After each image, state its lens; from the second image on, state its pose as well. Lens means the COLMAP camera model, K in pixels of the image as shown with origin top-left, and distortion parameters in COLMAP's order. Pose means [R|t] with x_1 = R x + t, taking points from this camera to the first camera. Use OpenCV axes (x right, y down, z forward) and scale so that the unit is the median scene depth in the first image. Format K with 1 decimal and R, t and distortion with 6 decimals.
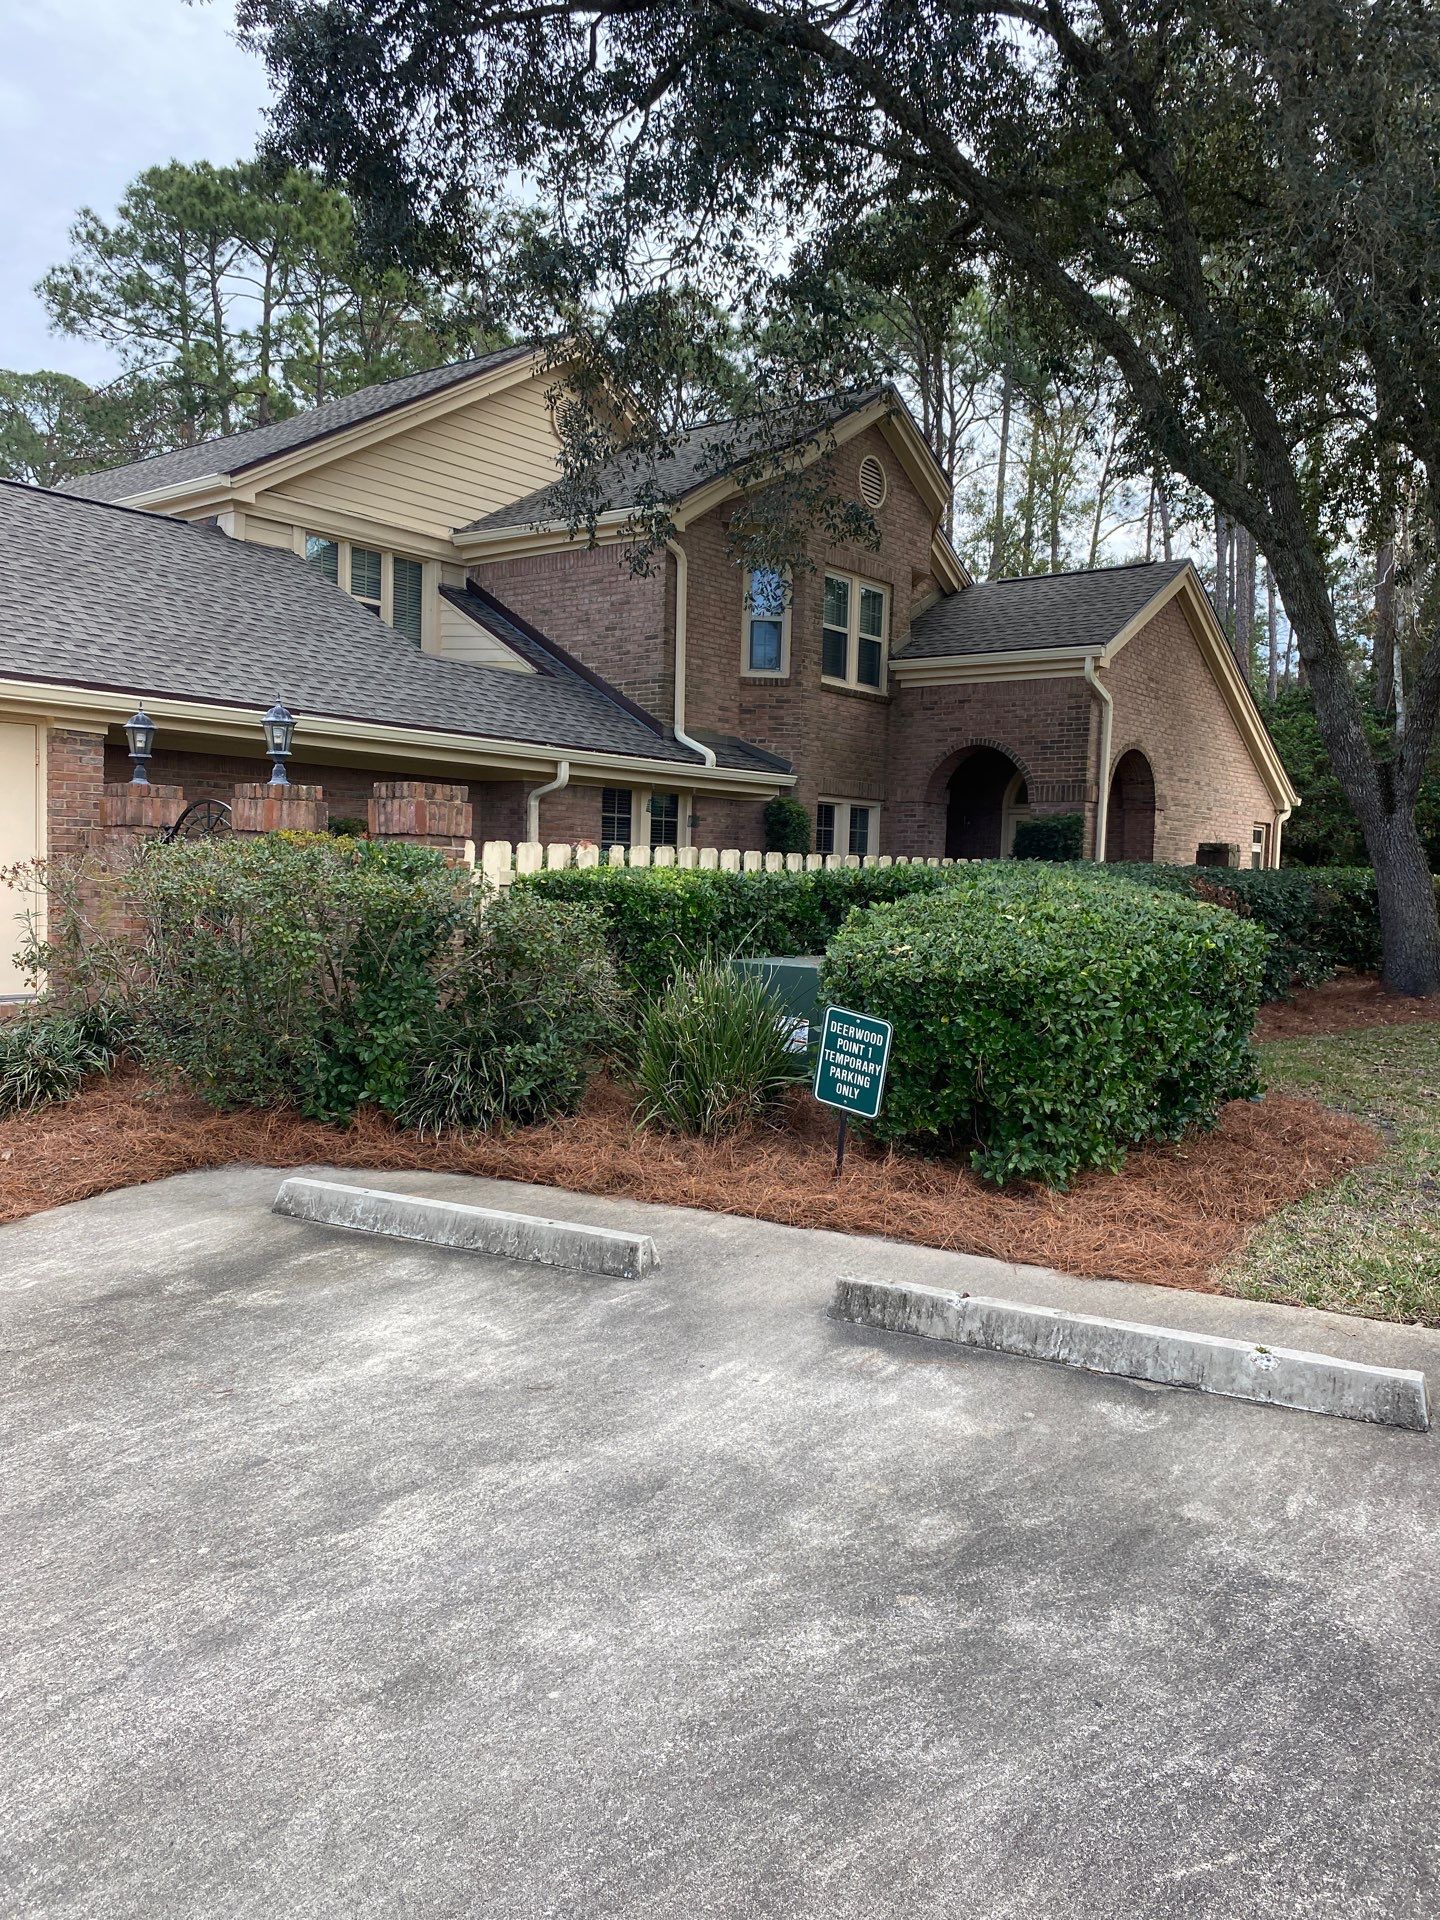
lens RADIAL K [[1446.0, 0, 727.9], [0, 1446.0, 949.1], [0, 0, 1]] dist [0.050673, -0.082420]
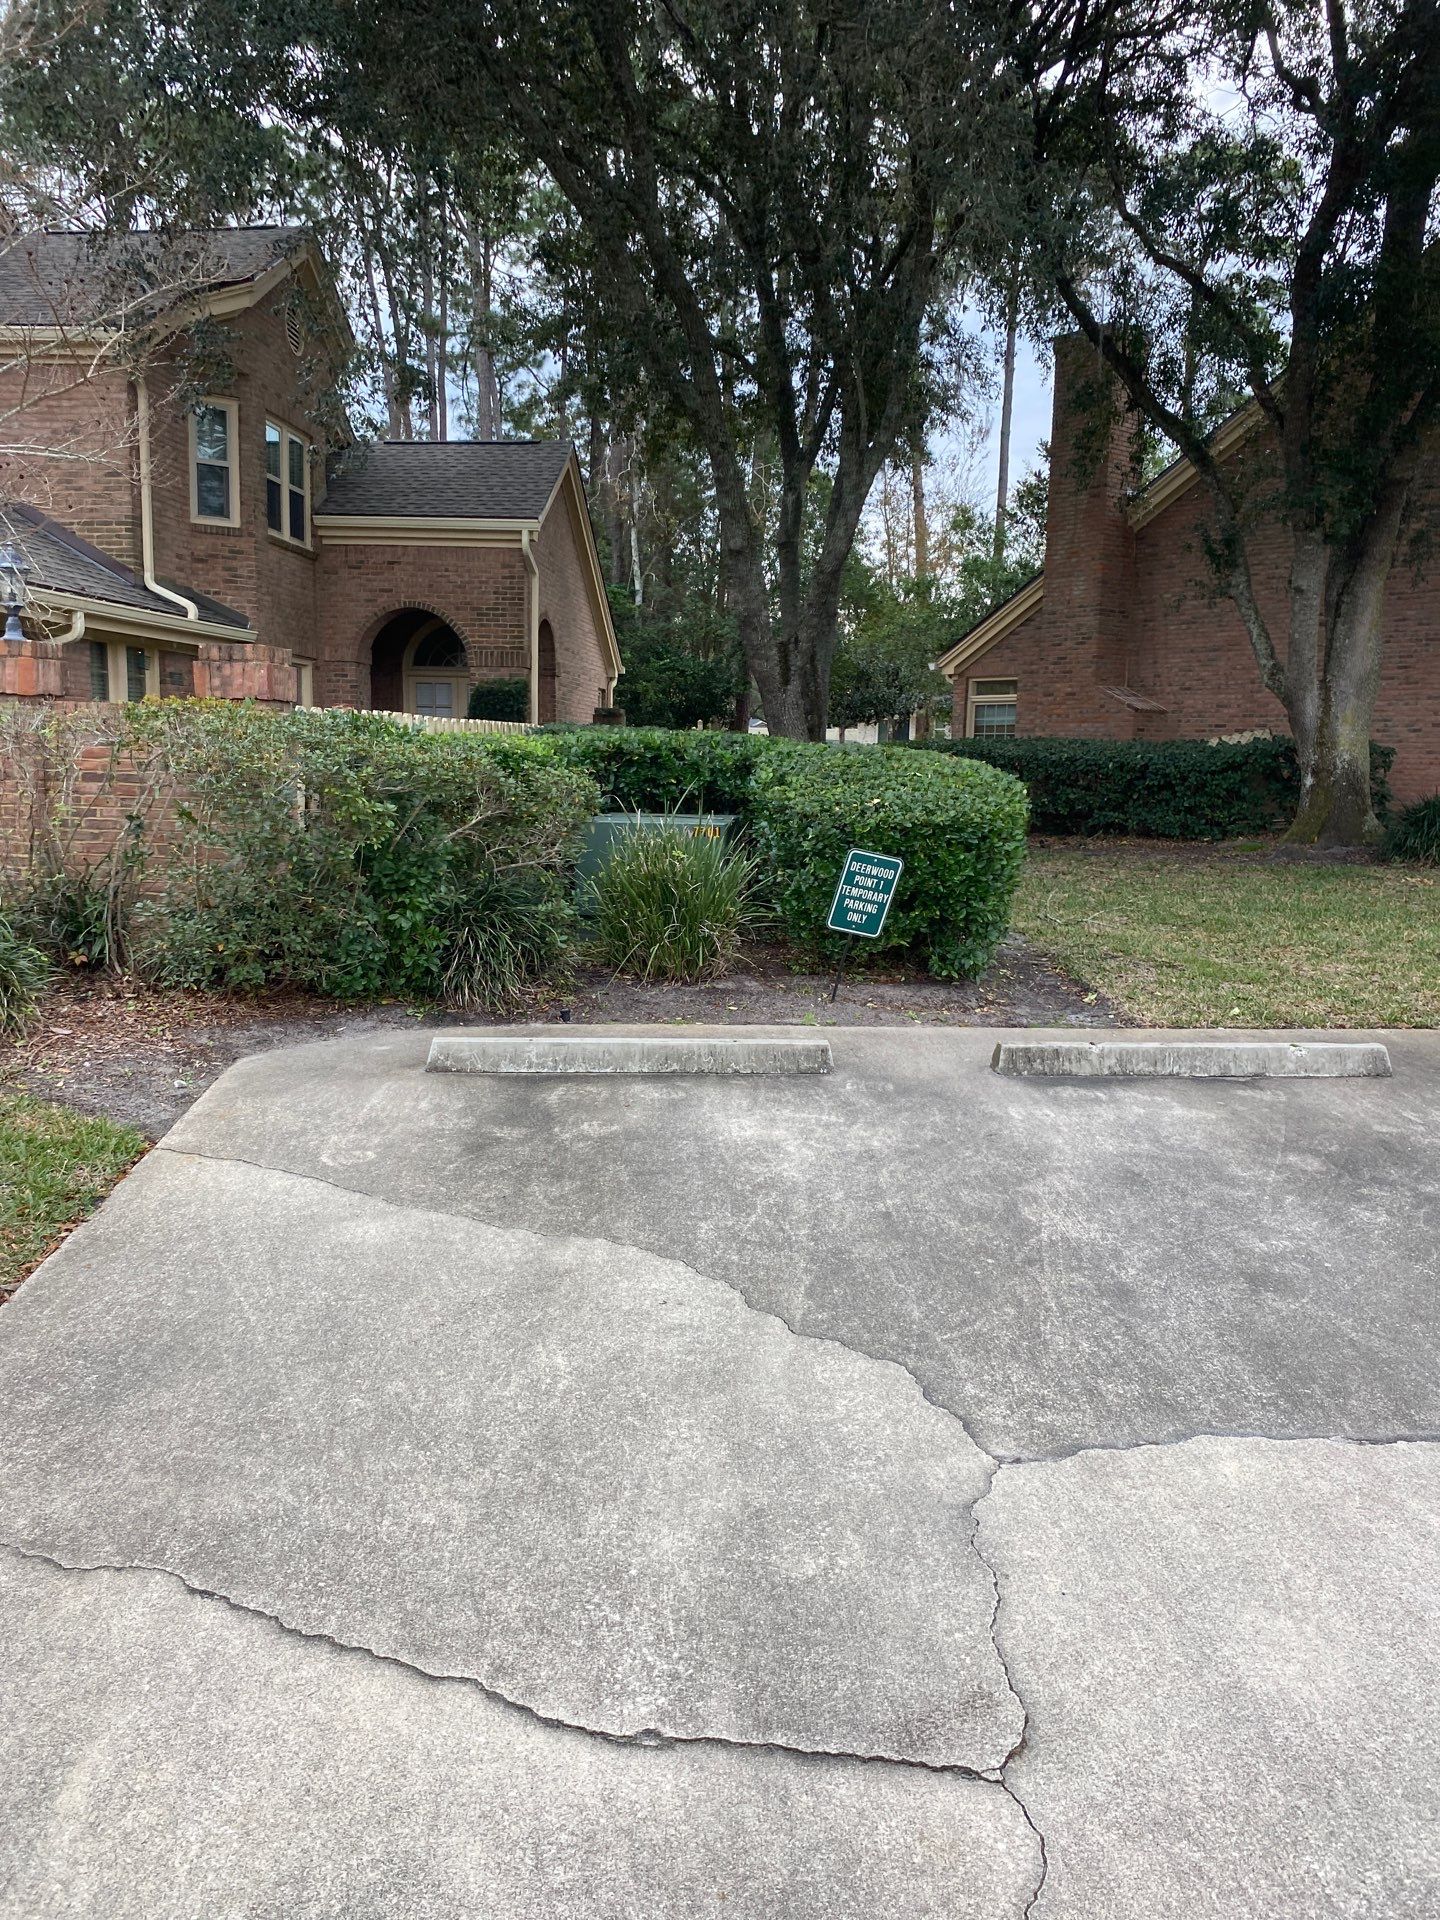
lens RADIAL K [[1446.0, 0, 693.0], [0, 1446.0, 951.5], [0, 0, 1]] dist [0.050673, -0.082420]
pose [[0.836267, -0.084437, 0.541781, -0.800269], [0.029951, 0.993631, 0.108628, -0.013788], [-0.547503, -0.074615, 0.833470, 0.036667]]
